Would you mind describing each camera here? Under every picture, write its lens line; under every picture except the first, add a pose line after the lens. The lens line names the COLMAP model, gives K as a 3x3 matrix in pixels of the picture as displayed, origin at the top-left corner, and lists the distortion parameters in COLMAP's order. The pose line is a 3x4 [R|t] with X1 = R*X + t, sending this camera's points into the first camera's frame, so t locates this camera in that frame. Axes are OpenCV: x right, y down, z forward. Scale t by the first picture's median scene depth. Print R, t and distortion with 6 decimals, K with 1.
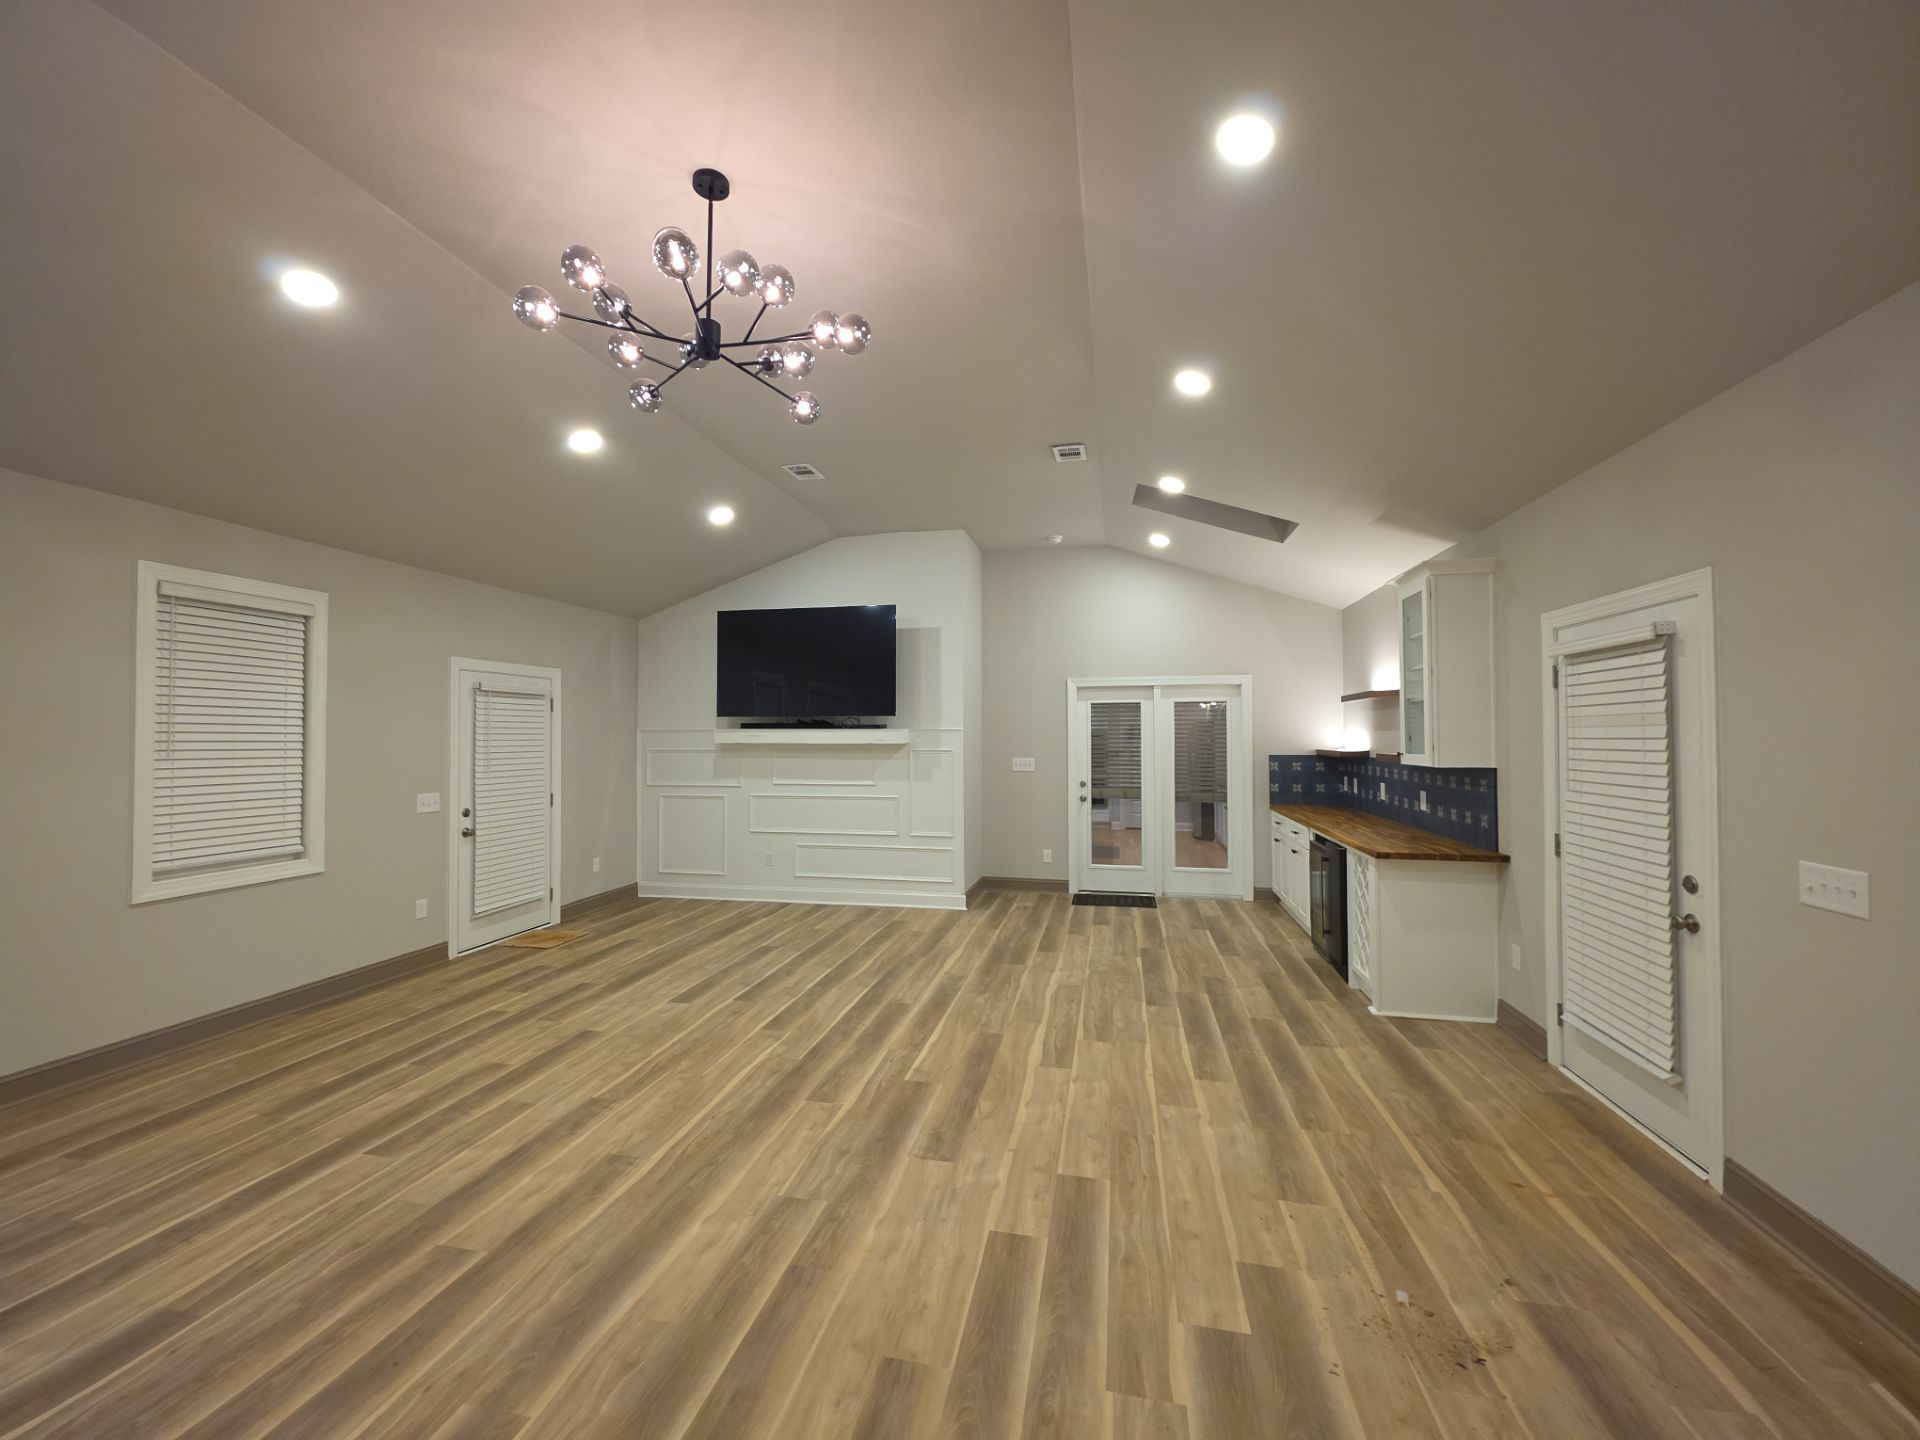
lens RADIAL K [[760.5, 0, 961.1], [0, 760.5, 727.2], [0, 0, 1]] dist [0.013566, -0.007456]
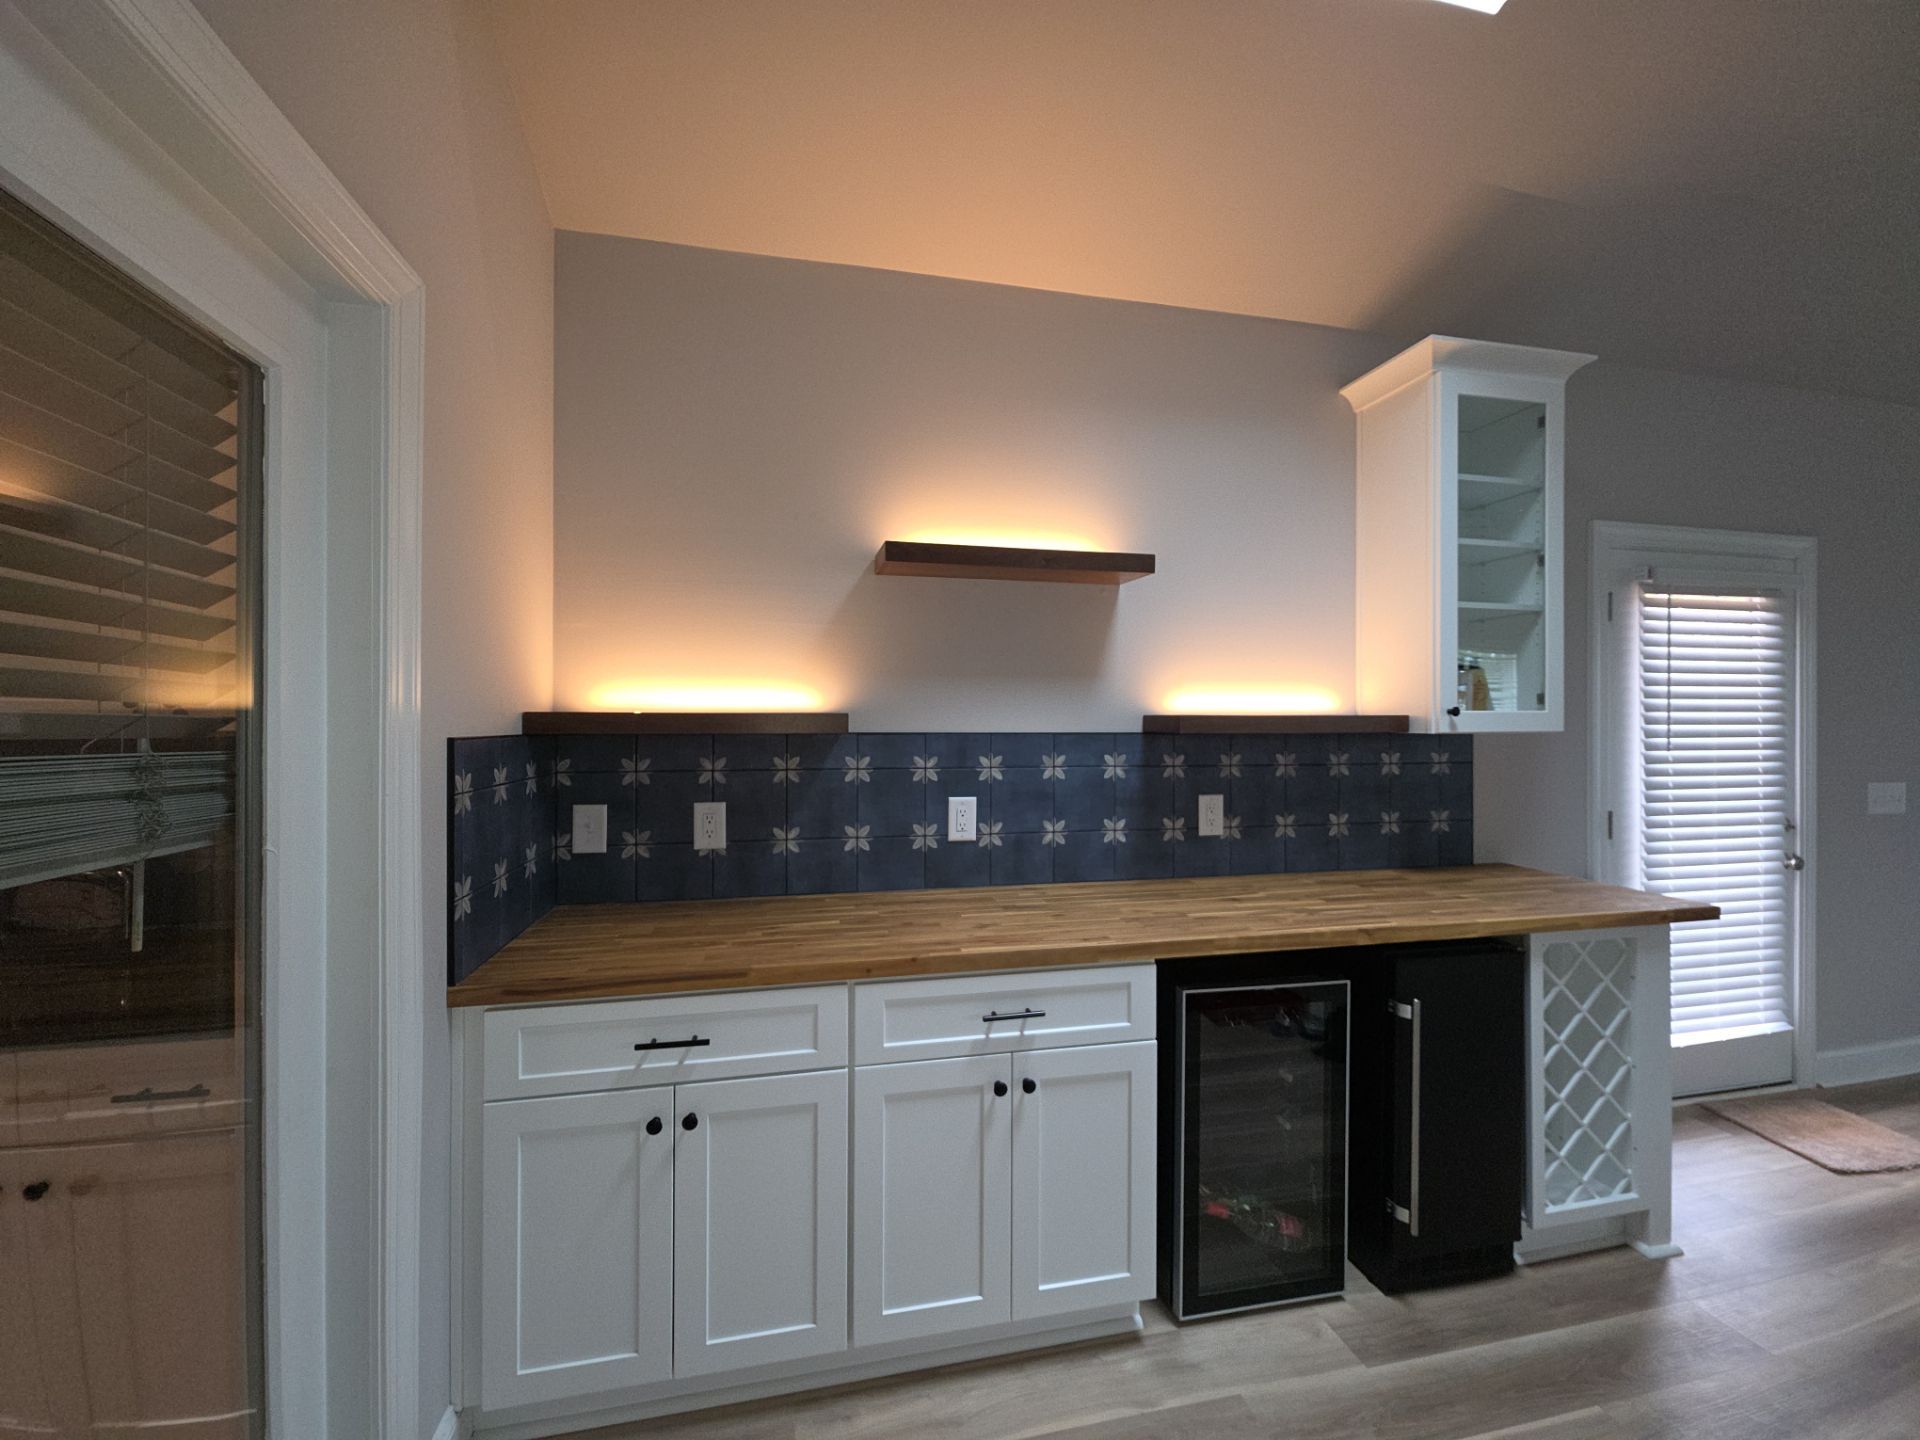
lens RADIAL K [[760.5, 0, 954.4], [0, 760.5, 721.7], [0, 0, 1]] dist [0.013566, -0.007456]
pose [[-0.407986, -0.000778, 0.912988, 0.294365], [-0.013899, 0.999889, -0.005359, 0.053745], [-0.912883, -0.014876, -0.407951, 1.639289]]
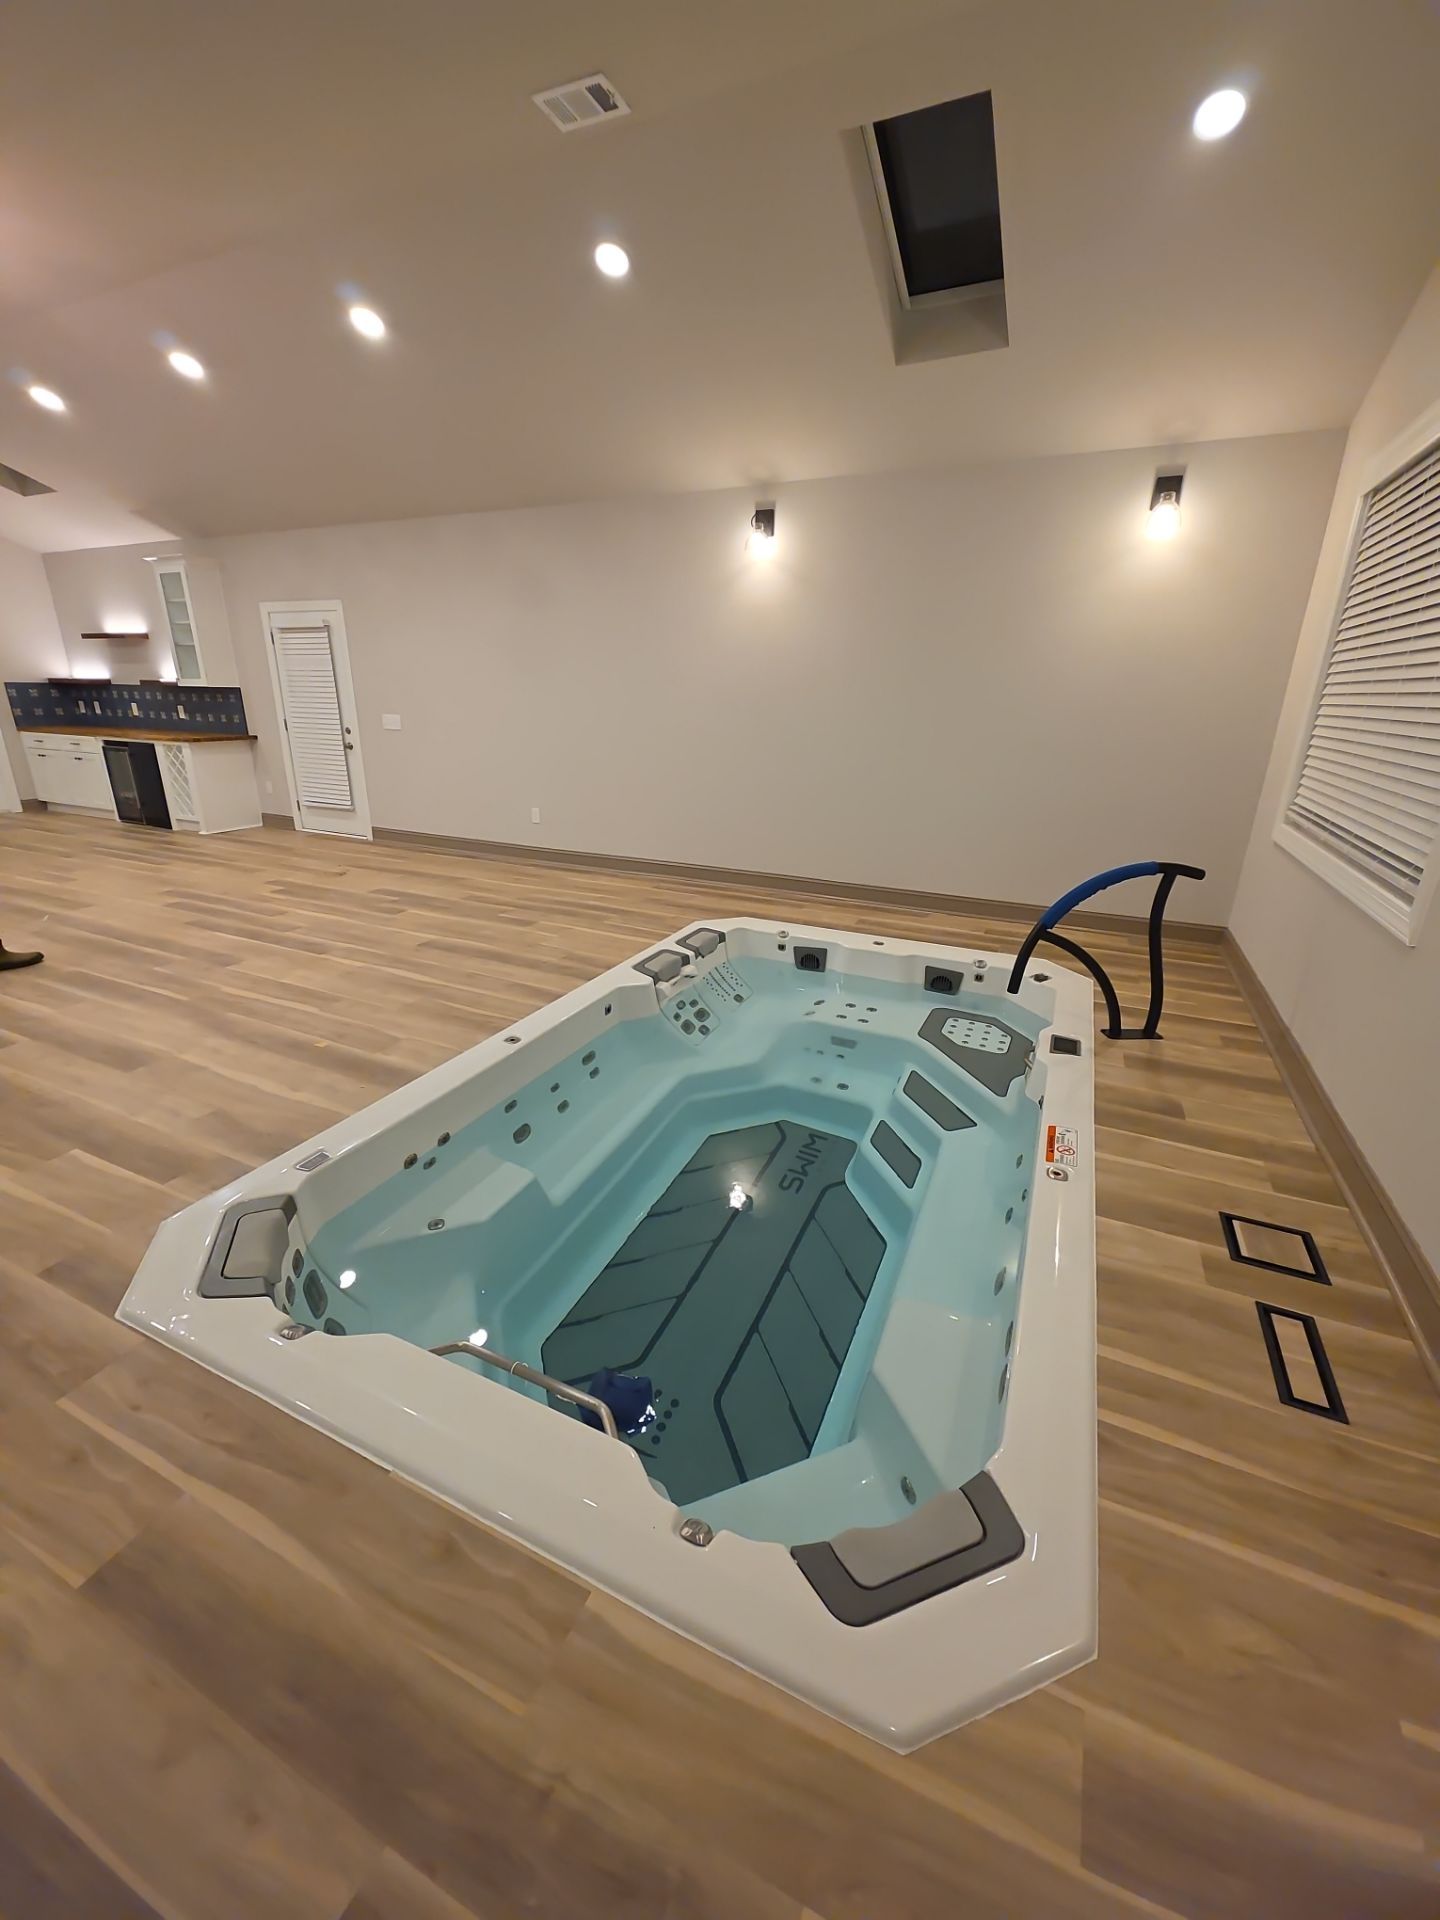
lens RADIAL K [[760.5, 0, 715.4], [0, 760.5, 948.2], [0, 0, 1]] dist [0.013566, -0.007456]
pose [[0.229812, -0.306513, 0.923708, -0.915653], [-0.029919, 0.946437, 0.321499, 0.021681], [-0.972775, -0.101520, 0.208332, -0.550877]]
